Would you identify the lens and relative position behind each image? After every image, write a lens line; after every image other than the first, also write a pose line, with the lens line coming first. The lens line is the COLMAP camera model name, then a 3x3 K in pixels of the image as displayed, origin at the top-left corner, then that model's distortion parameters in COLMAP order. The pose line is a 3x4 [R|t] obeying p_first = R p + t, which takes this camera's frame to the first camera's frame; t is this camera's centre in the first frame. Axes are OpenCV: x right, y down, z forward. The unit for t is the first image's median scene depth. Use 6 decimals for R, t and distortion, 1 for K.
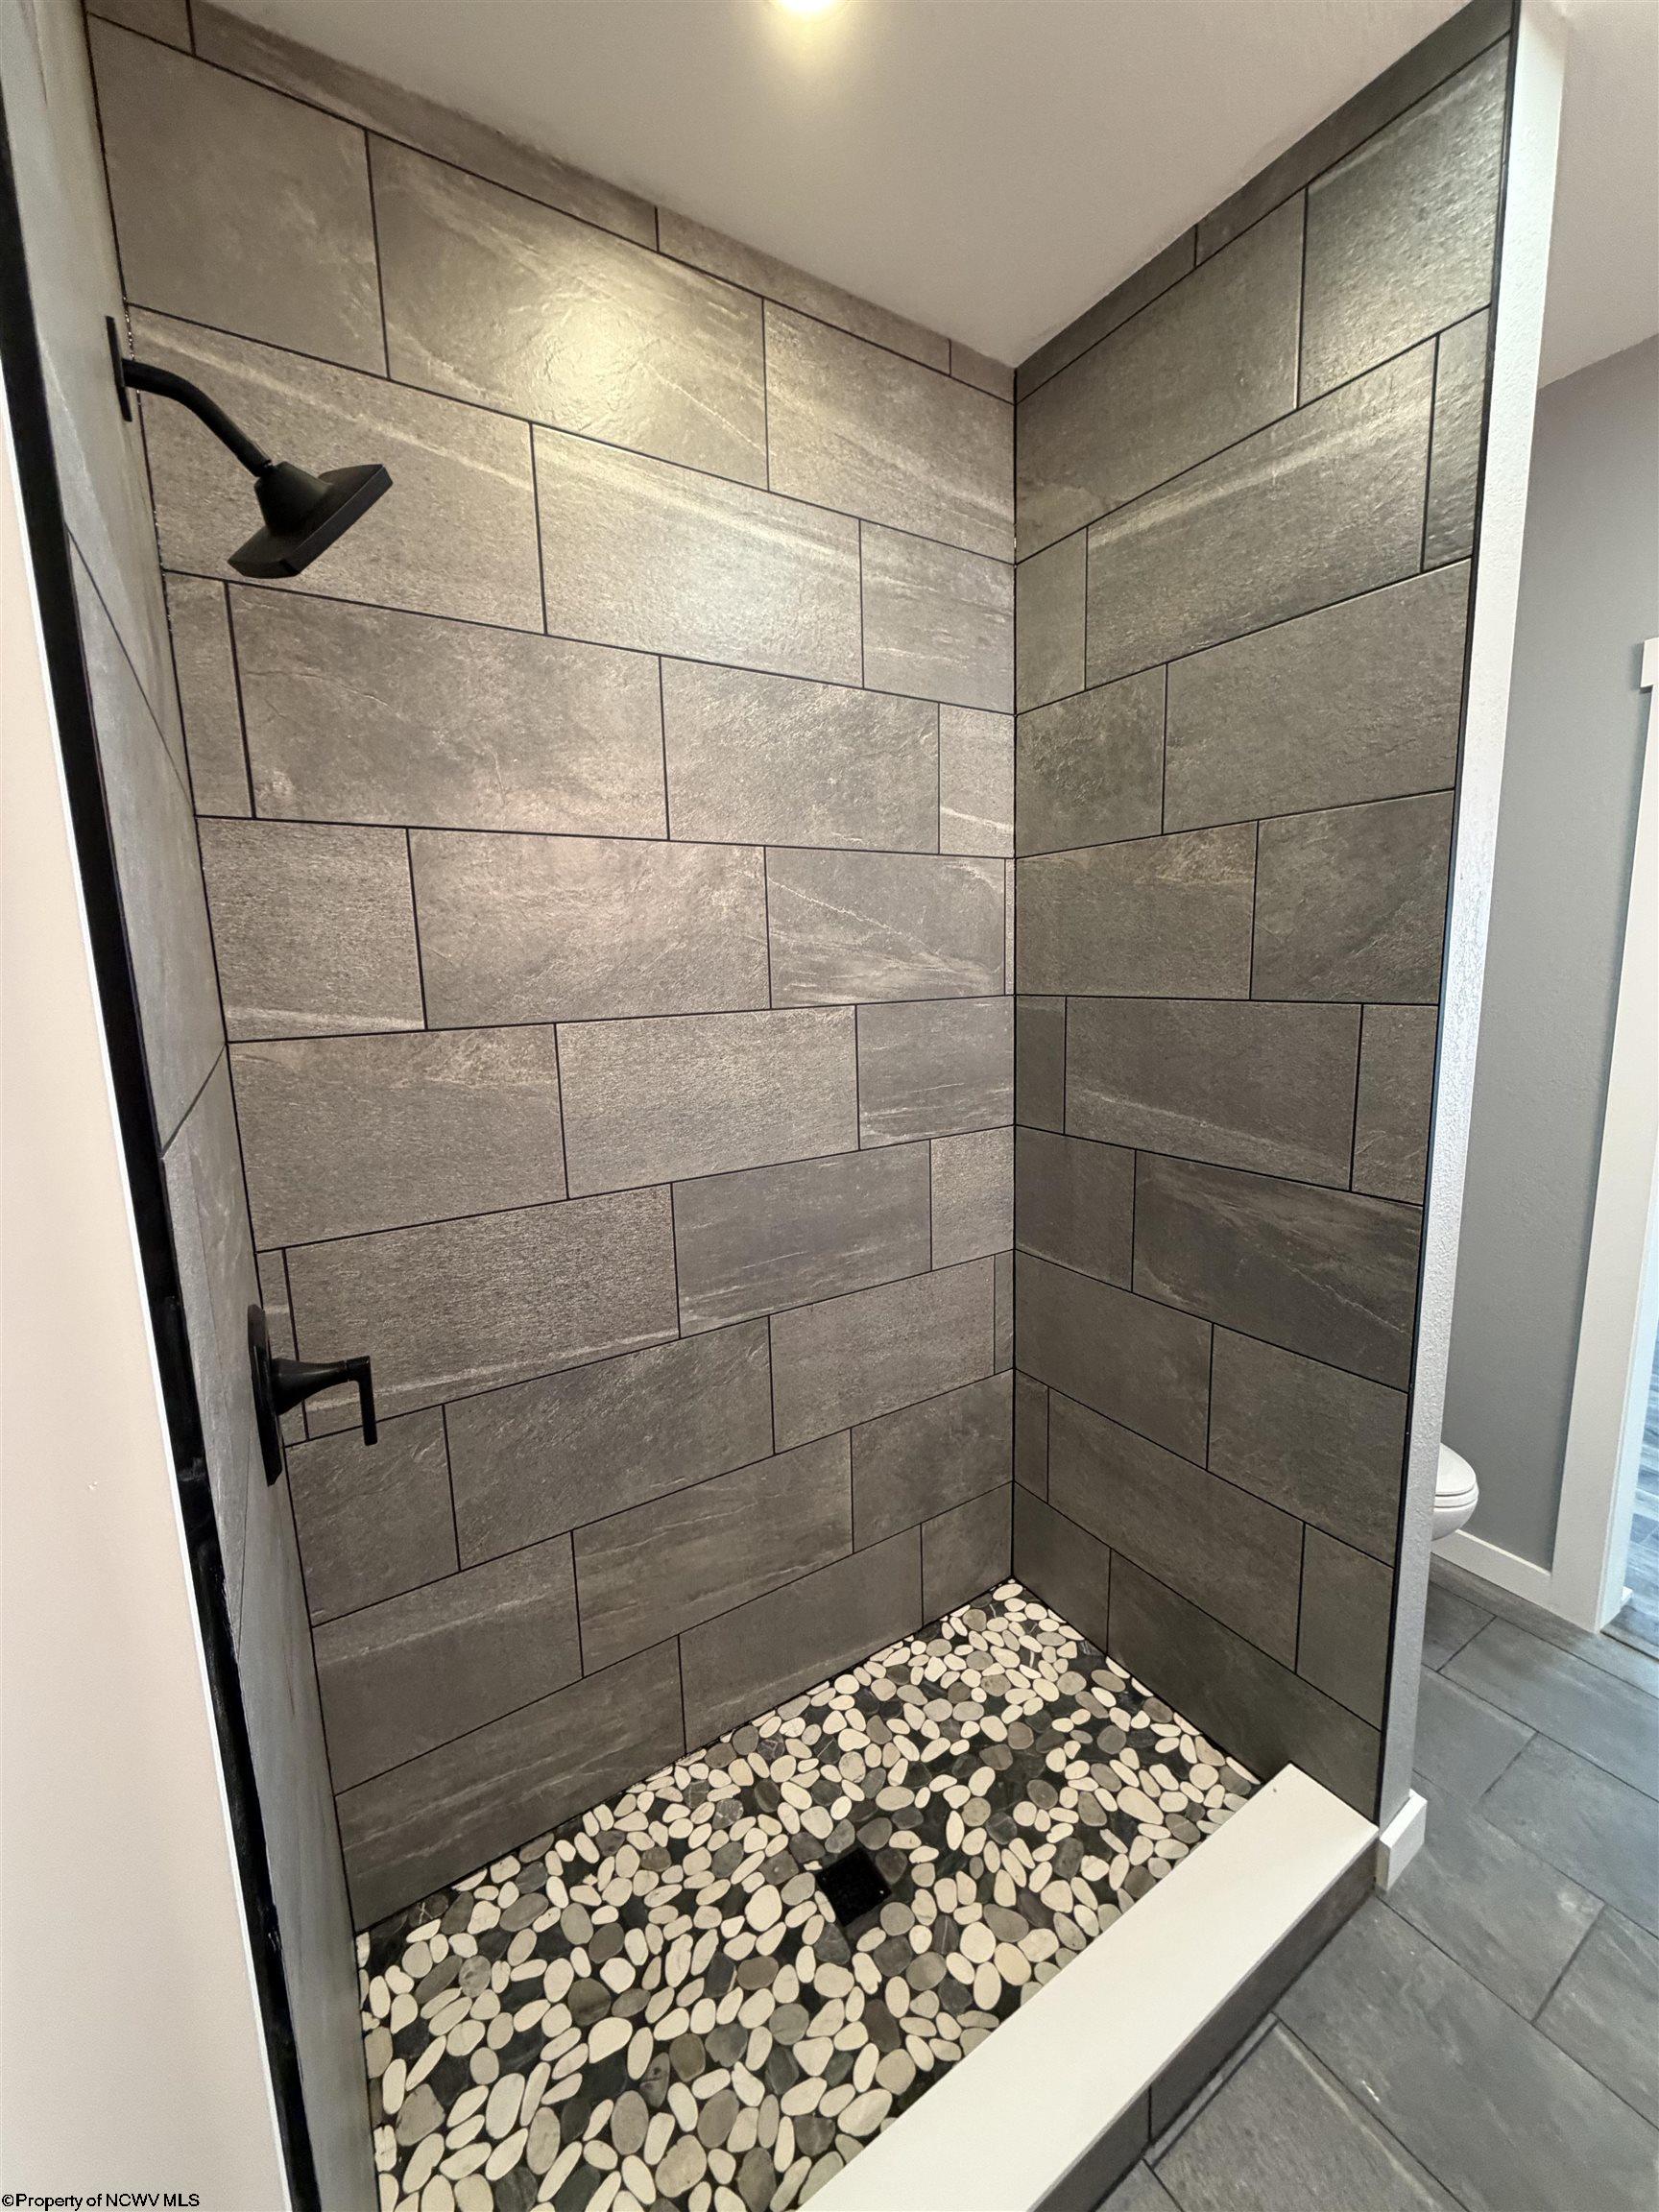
lens RADIAL K [[878.3, 0, 823.9], [0, 878.3, 1098.8], [0, 0, 1]] dist [0.000827, -0.000065]
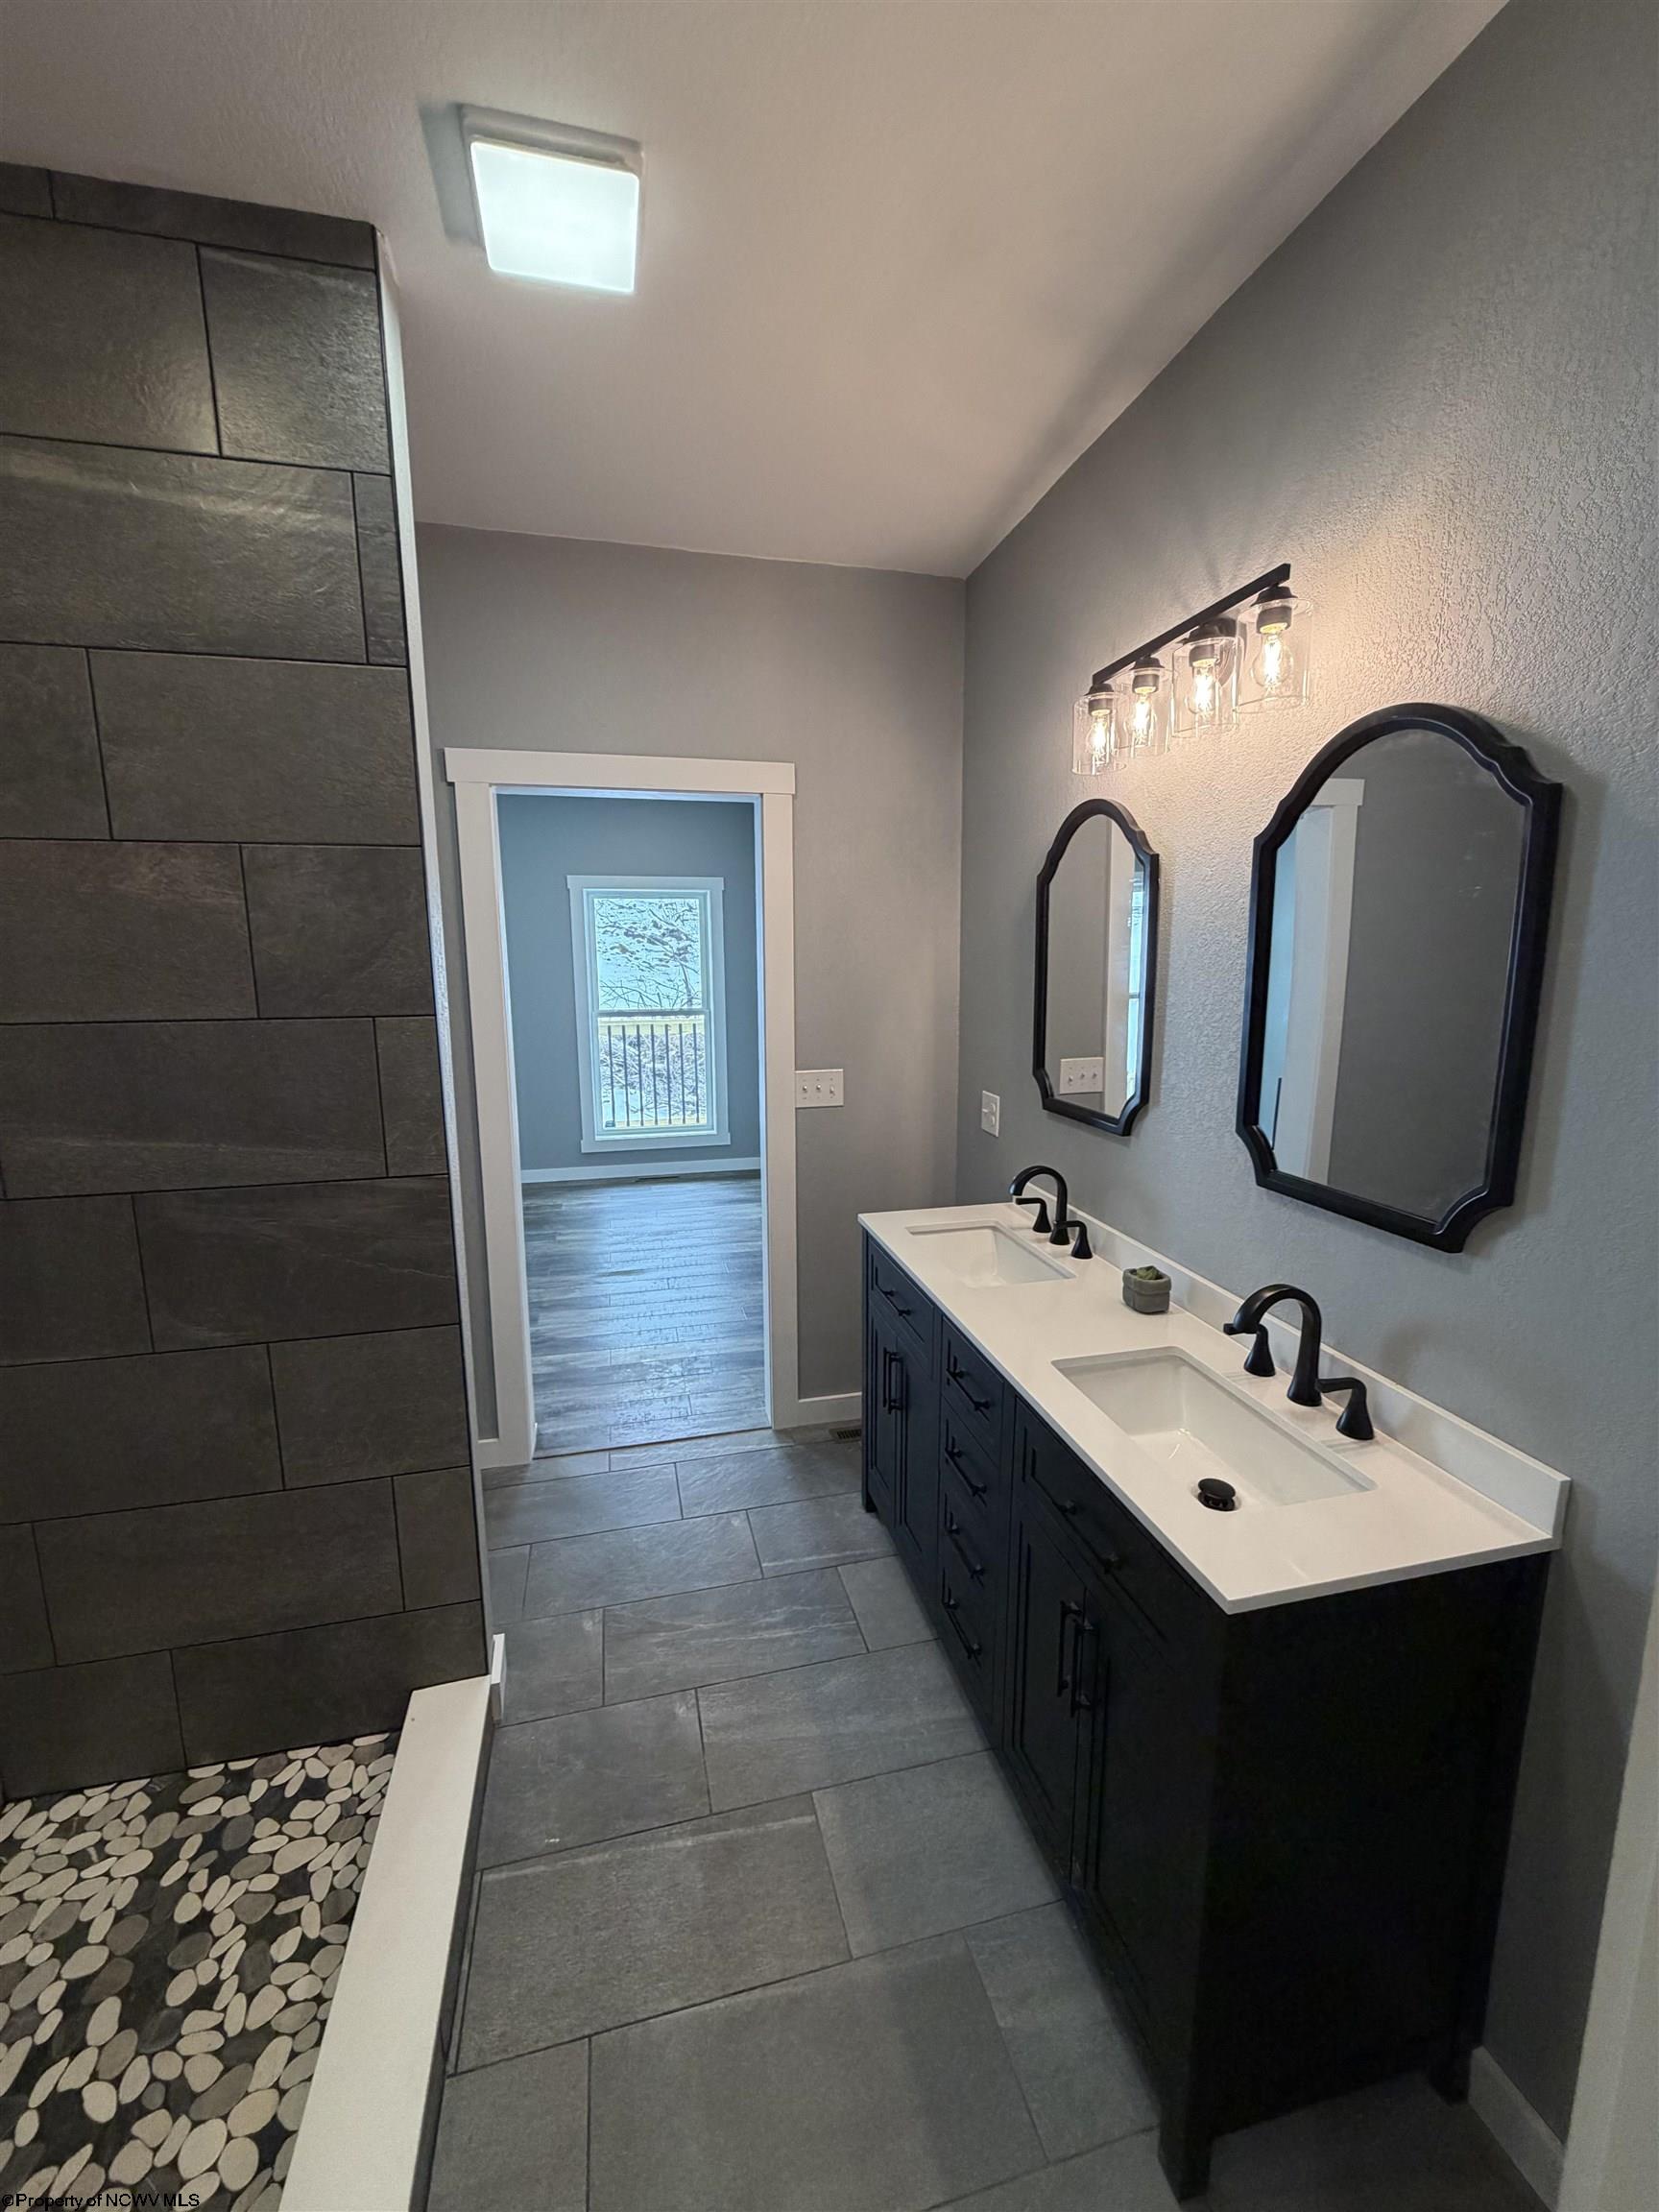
lens RADIAL K [[878.3, 0, 823.9], [0, 878.3, 1098.8], [0, 0, 1]] dist [0.000827, -0.000065]
pose [[0.320251, -0.127544, 0.938708, -0.290917], [0.144562, 0.985870, 0.084633, -0.012323], [-0.936238, 0.108598, 0.334164, 0.053961]]
